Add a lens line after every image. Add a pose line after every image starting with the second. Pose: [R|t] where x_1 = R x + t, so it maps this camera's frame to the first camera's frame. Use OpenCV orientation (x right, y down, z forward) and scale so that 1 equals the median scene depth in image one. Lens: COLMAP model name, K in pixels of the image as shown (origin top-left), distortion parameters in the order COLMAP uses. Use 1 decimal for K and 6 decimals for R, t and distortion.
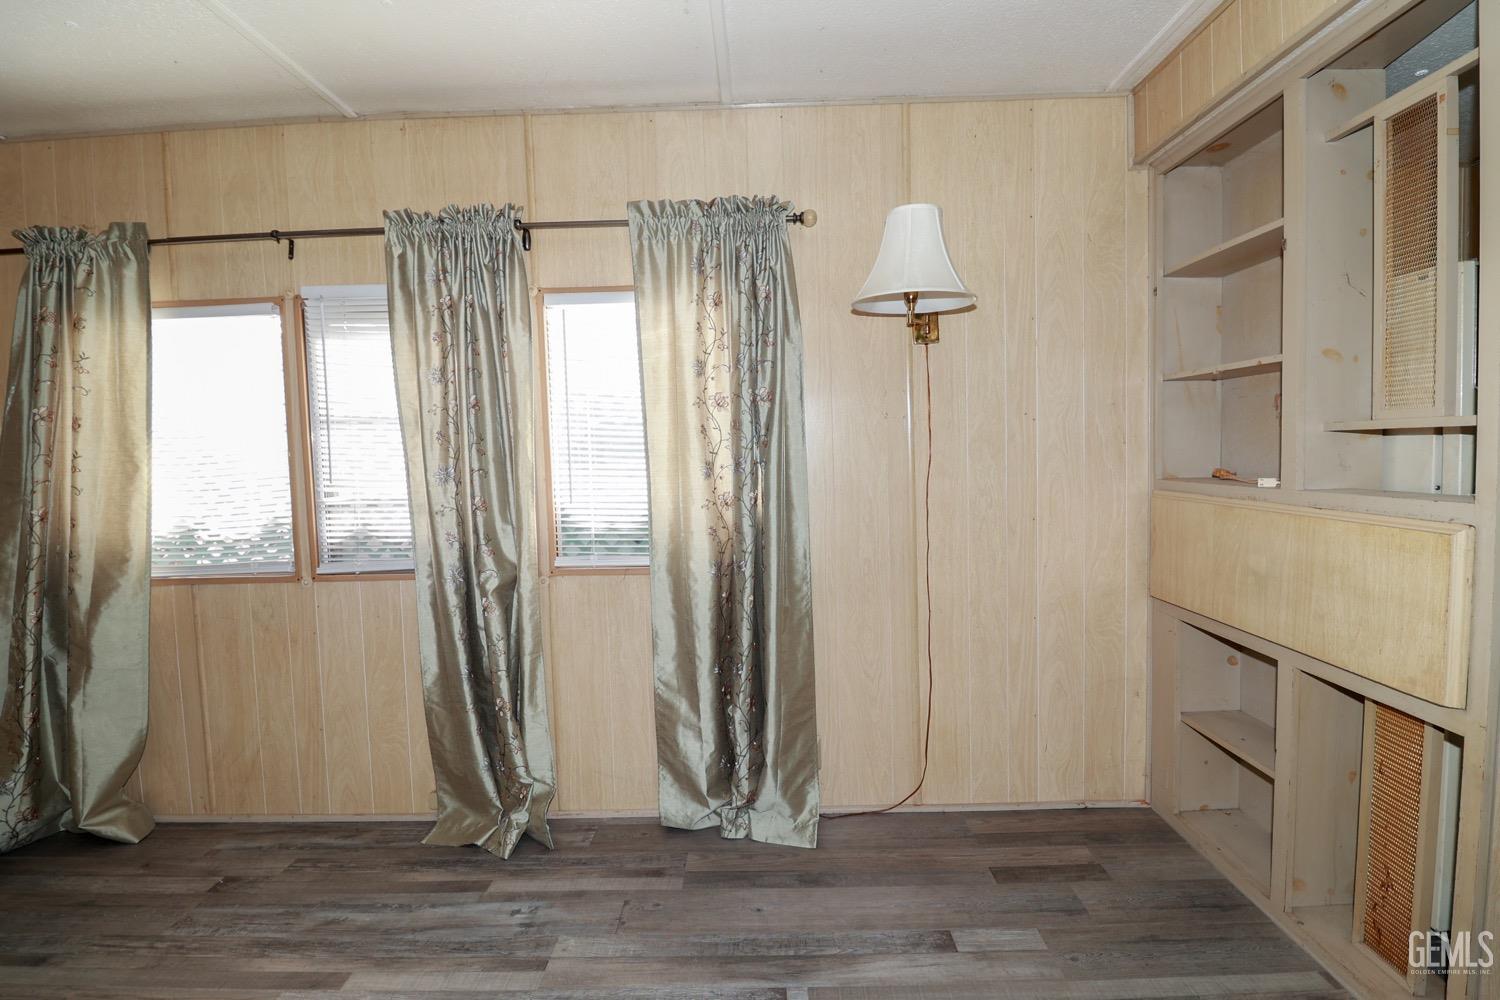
lens RADIAL K [[686.3, 0, 754.3], [0, 686.3, 486.3], [0, 0, 1]] dist [-0.004878, -0.010494]
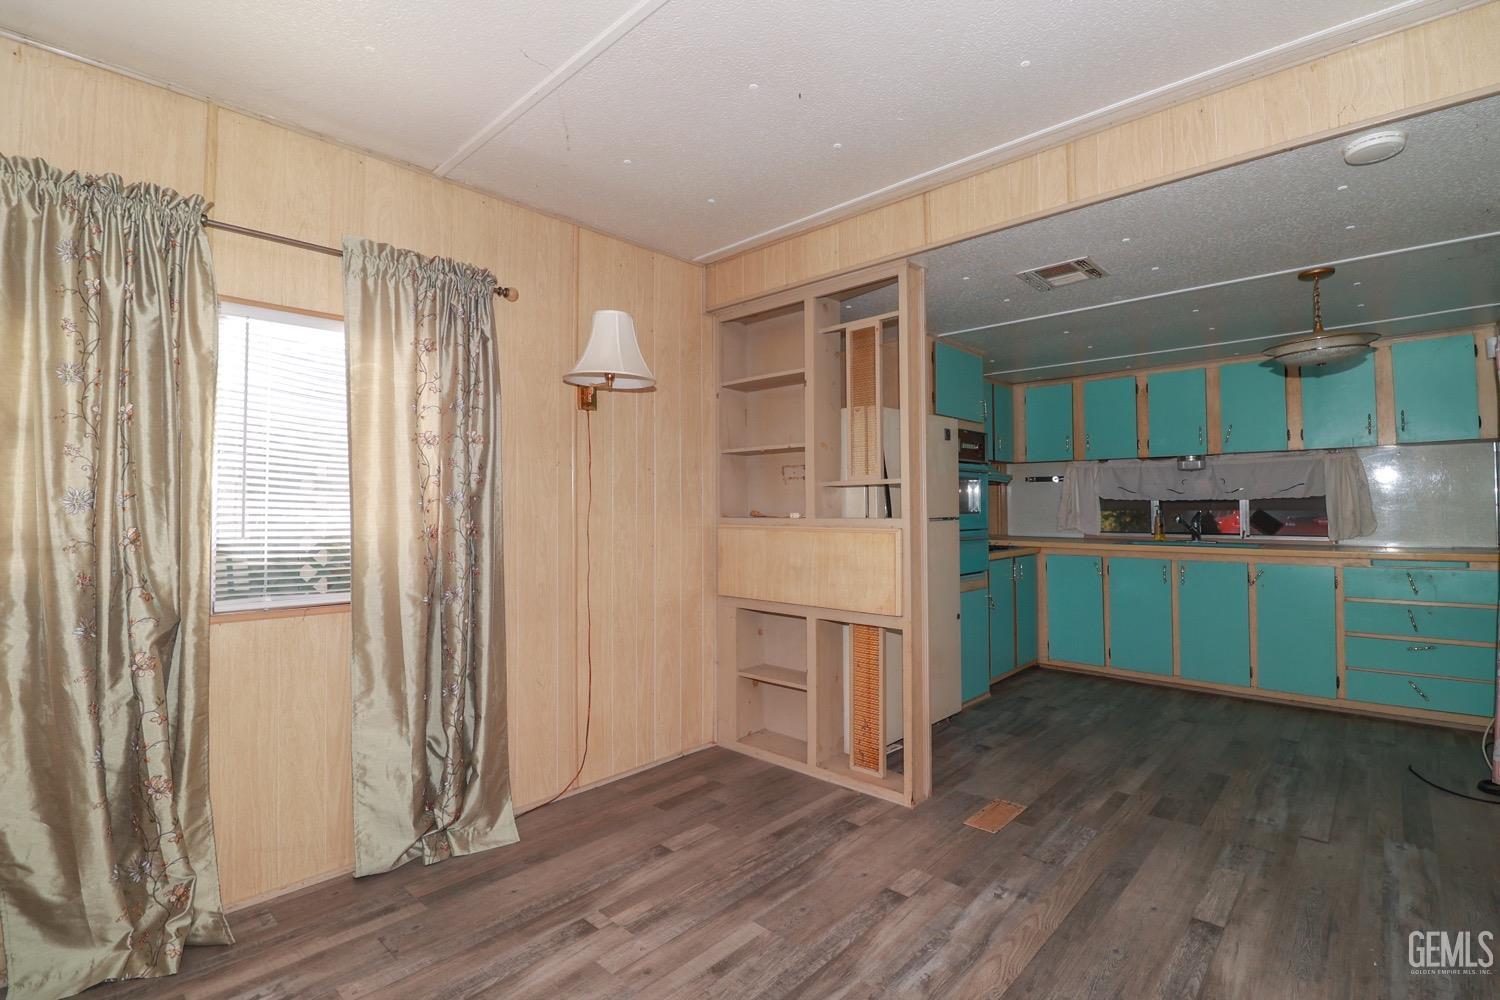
lens RADIAL K [[686.3, 0, 748.0], [0, 686.3, 487.0], [0, 0, 1]] dist [-0.004878, -0.010494]
pose [[0.680199, 0.042842, 0.731775, -0.489582], [0.029470, 0.995885, -0.085697, 0.055202], [-0.732435, 0.079856, 0.676137, -0.078407]]
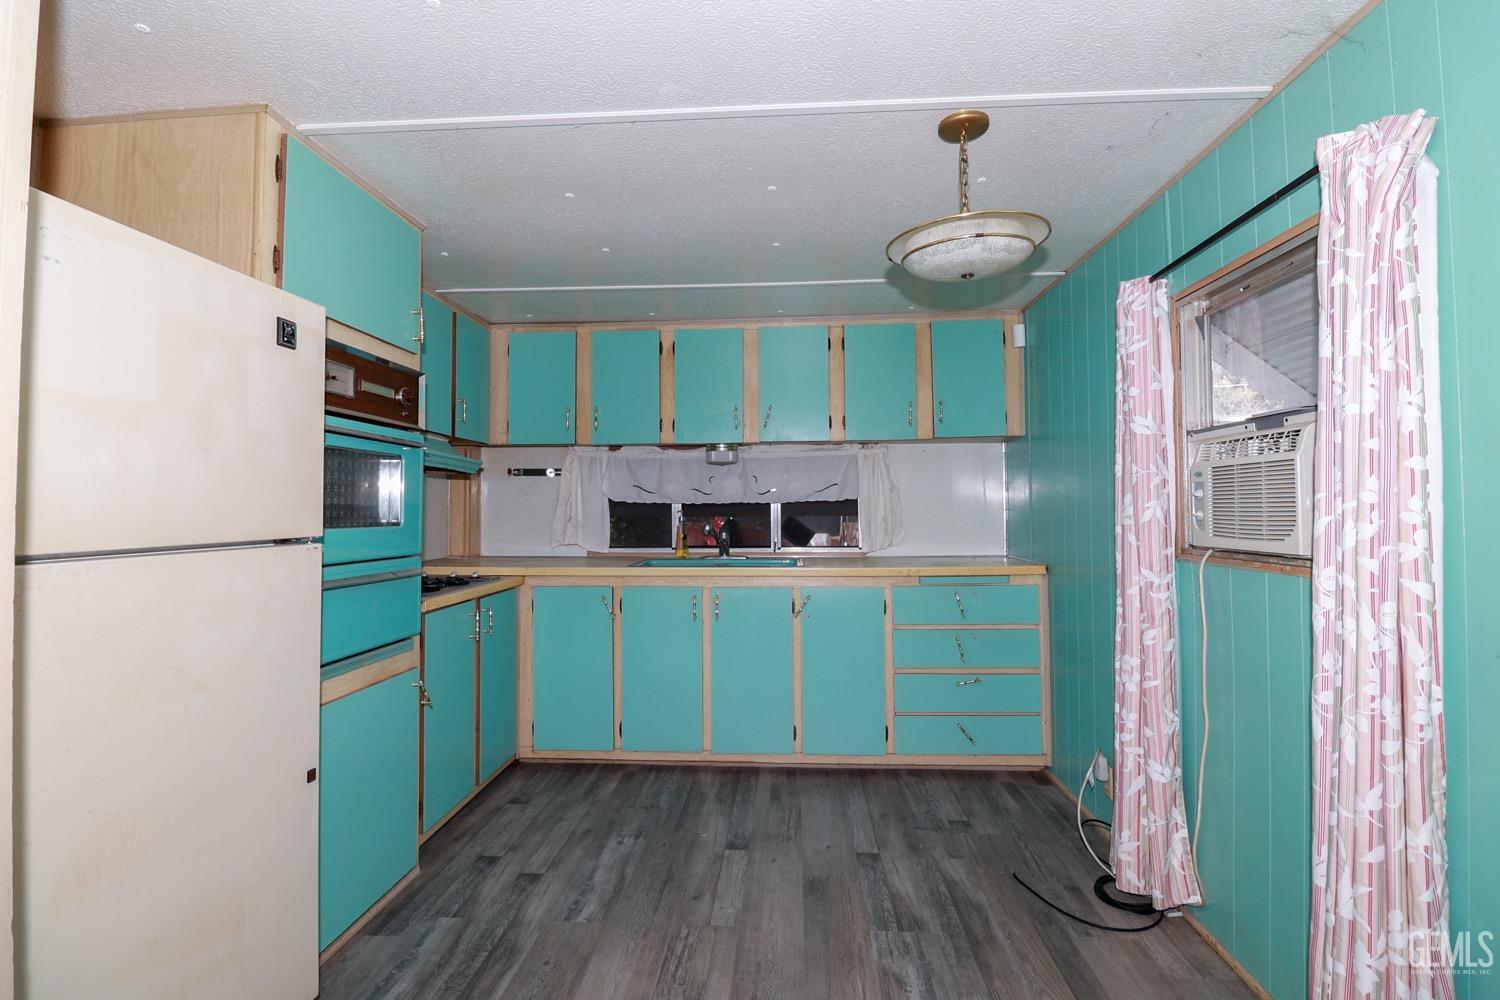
lens RADIAL K [[686.3, 0, 759.4], [0, 686.3, 485.1], [0, 0, 1]] dist [-0.004878, -0.010494]
pose [[0.039697, 0.060066, 0.997405, 0.417275], [0.061610, 0.996145, -0.062442, 0.017246], [-0.997311, 0.063929, 0.035843, 0.207996]]
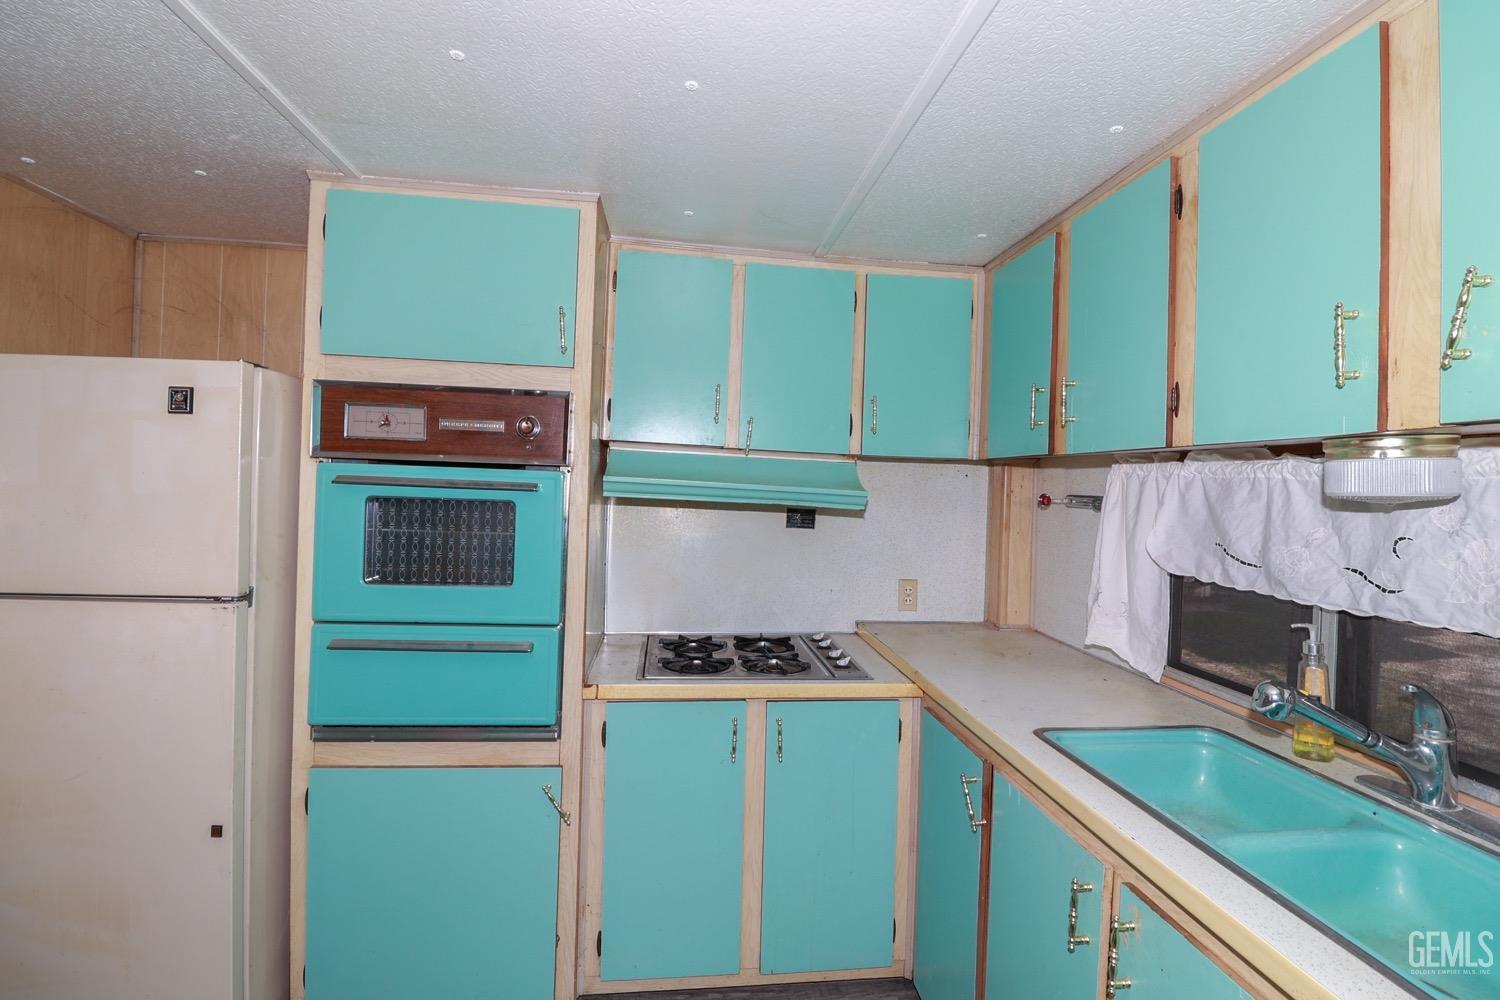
lens RADIAL K [[686.3, 0, 750.5], [0, 686.3, 489.9], [0, 0, 1]] dist [-0.004878, -0.010494]
pose [[0.990351, 0.057958, 0.125879, 1.537036], [-0.051433, 0.997189, -0.054479, -0.100587], [-0.128683, 0.047479, 0.990549, -0.072849]]
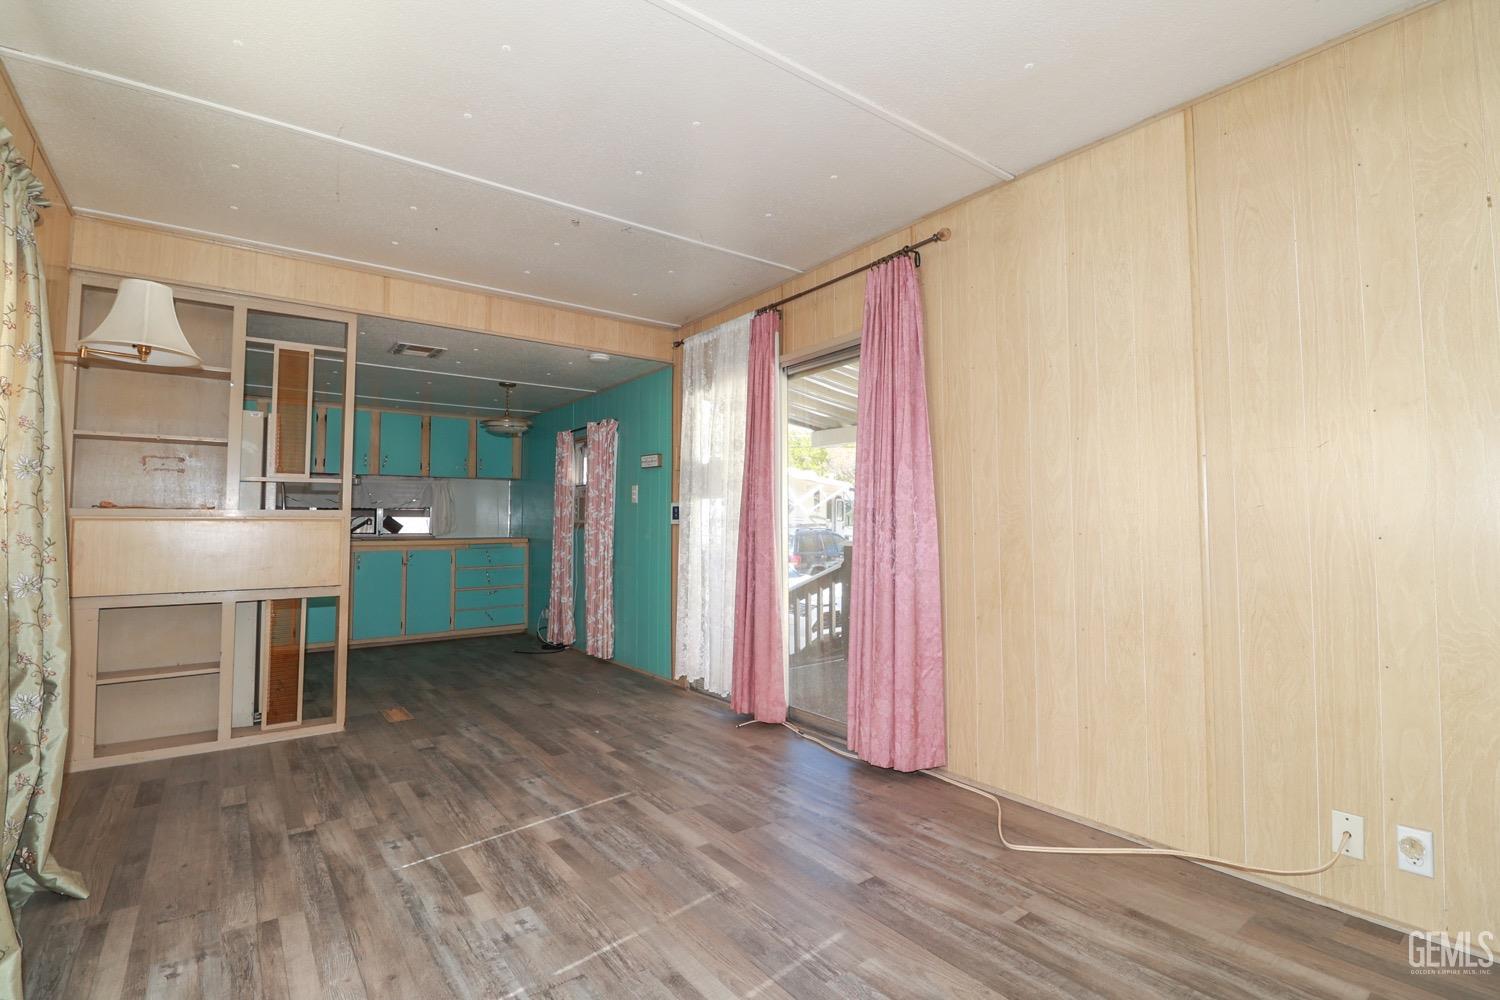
lens RADIAL K [[686.3, 0, 754.0], [0, 686.3, 490.7], [0, 0, 1]] dist [-0.004878, -0.010494]
pose [[-0.609325, 0.065619, 0.790201, -1.244608], [0.062737, 0.997435, -0.034451, 0.084588], [-0.790435, 0.028584, -0.611879, 0.772146]]
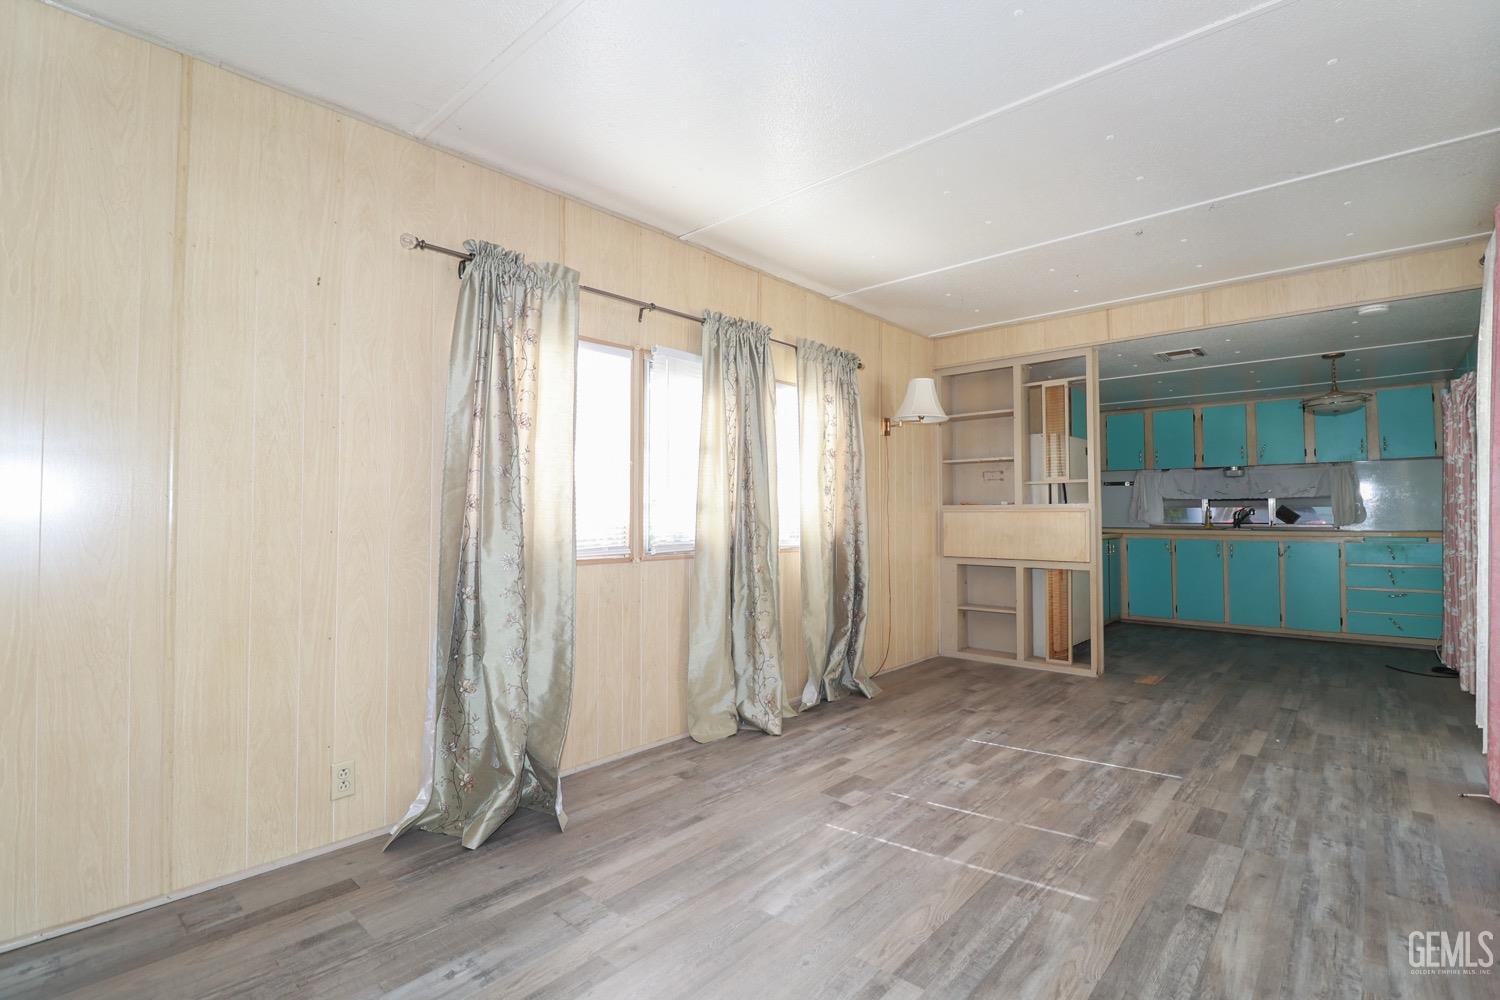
lens RADIAL K [[686.3, 0, 755.2], [0, 686.3, 486.4], [0, 0, 1]] dist [-0.004878, -0.010494]
pose [[0.664593, 0.056583, 0.745060, -1.570099], [0.026453, 0.994722, -0.099140, 0.139616], [-0.746737, 0.085597, 0.659589, -0.049278]]
